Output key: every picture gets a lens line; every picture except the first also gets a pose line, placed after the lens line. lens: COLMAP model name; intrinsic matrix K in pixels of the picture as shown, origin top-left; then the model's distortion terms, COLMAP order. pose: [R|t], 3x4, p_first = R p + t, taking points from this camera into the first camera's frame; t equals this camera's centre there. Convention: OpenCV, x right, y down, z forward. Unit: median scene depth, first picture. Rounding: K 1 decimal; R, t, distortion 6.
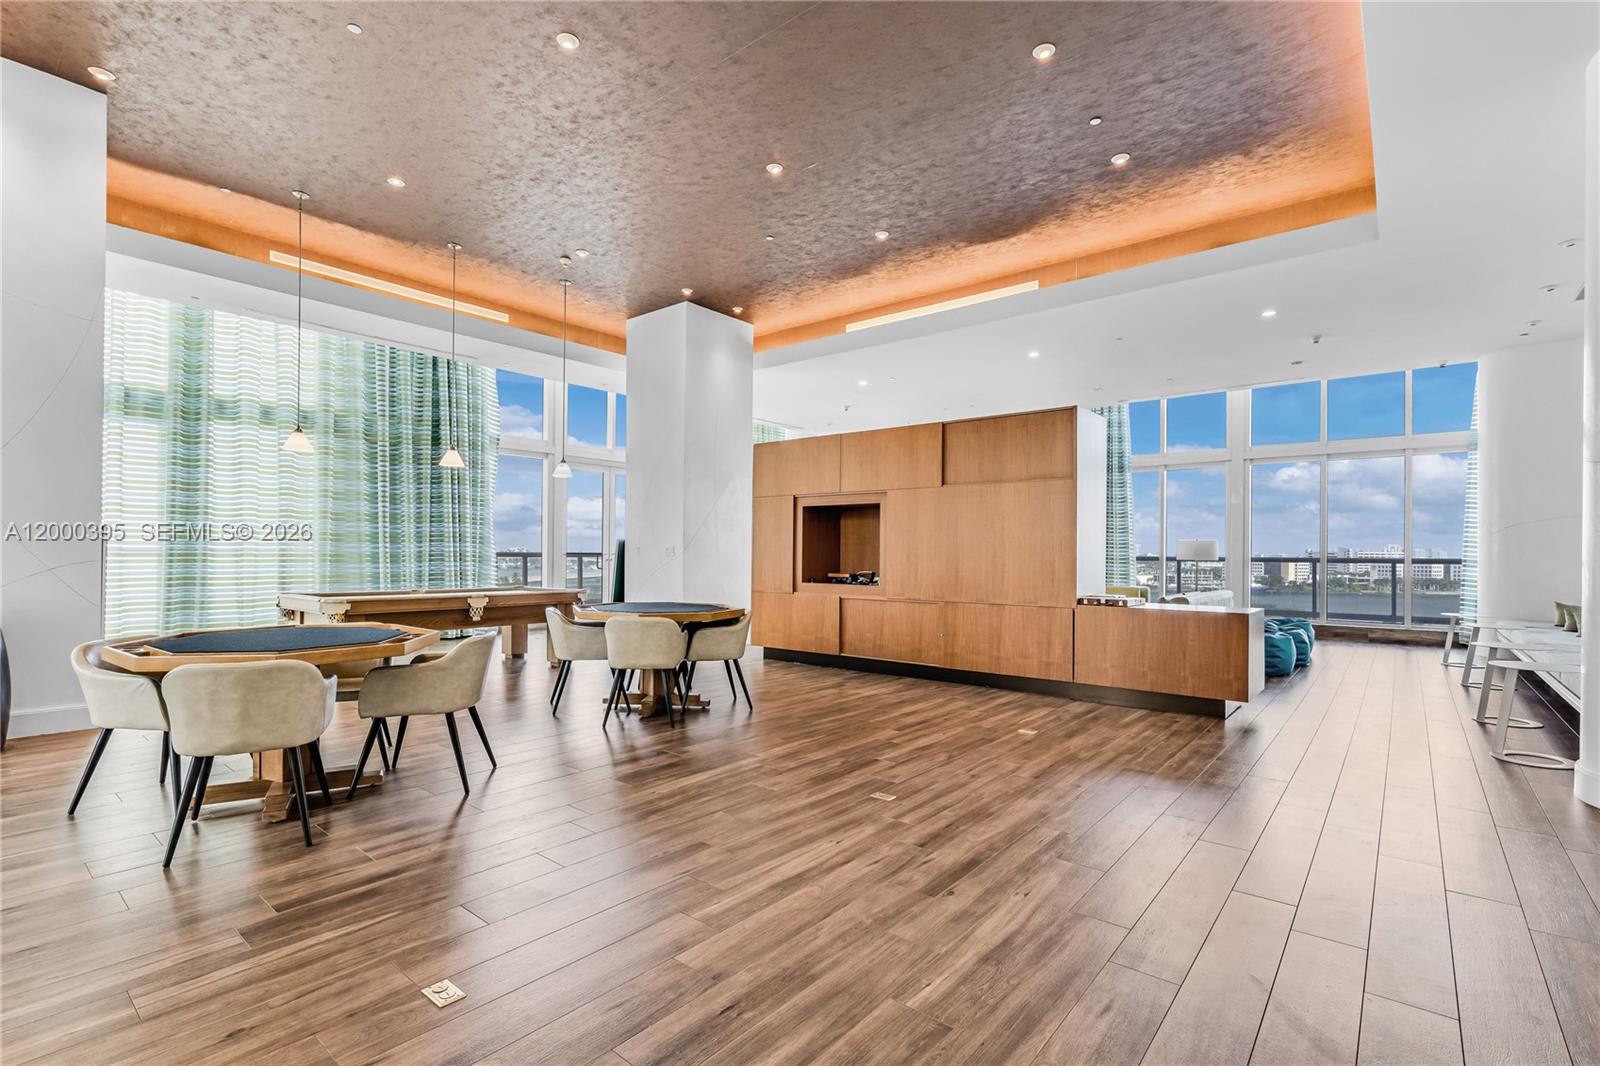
lens RADIAL K [[727.3, 0, 805.0], [0, 727.3, 543.8], [0, 0, 1]] dist [-0.002456, -0.000283]
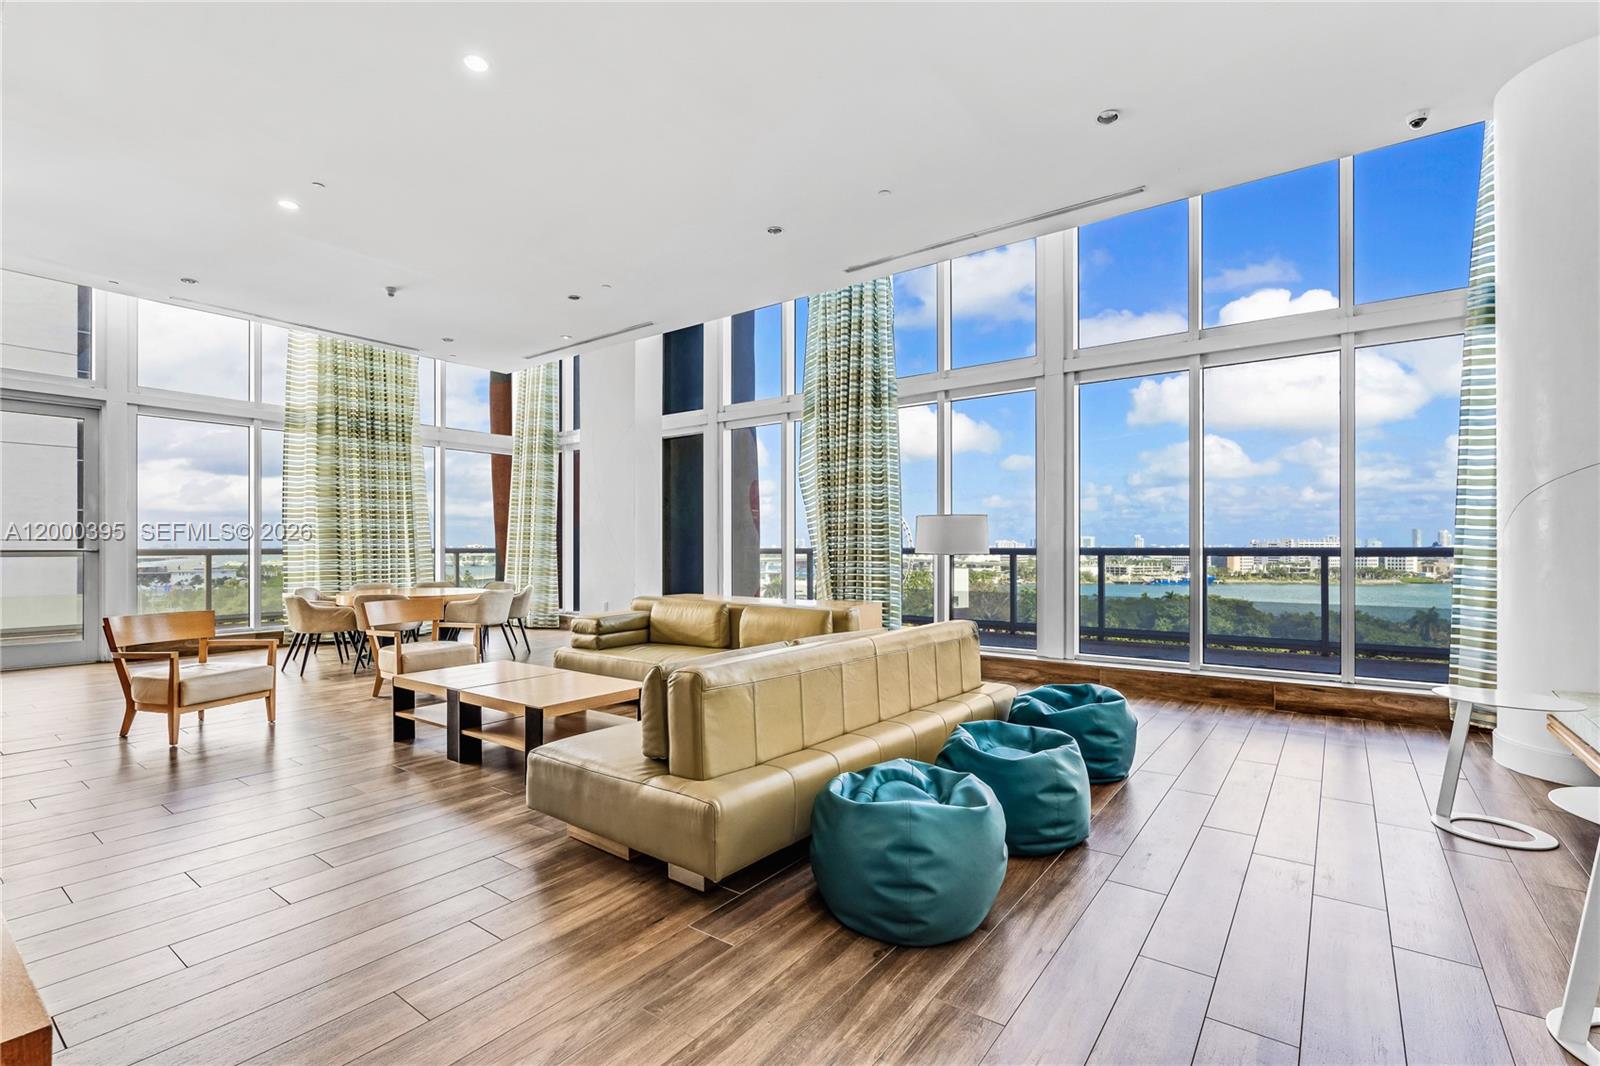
lens RADIAL K [[727.3, 0, 794.5], [0, 727.3, 541.5], [0, 0, 1]] dist [-0.002456, -0.000283]
pose [[0.998951, -0.006062, 0.045380, 0.383494], [0.005878, 0.999974, 0.004183, 0.010871], [-0.045404, -0.003912, 0.998961, 0.465124]]
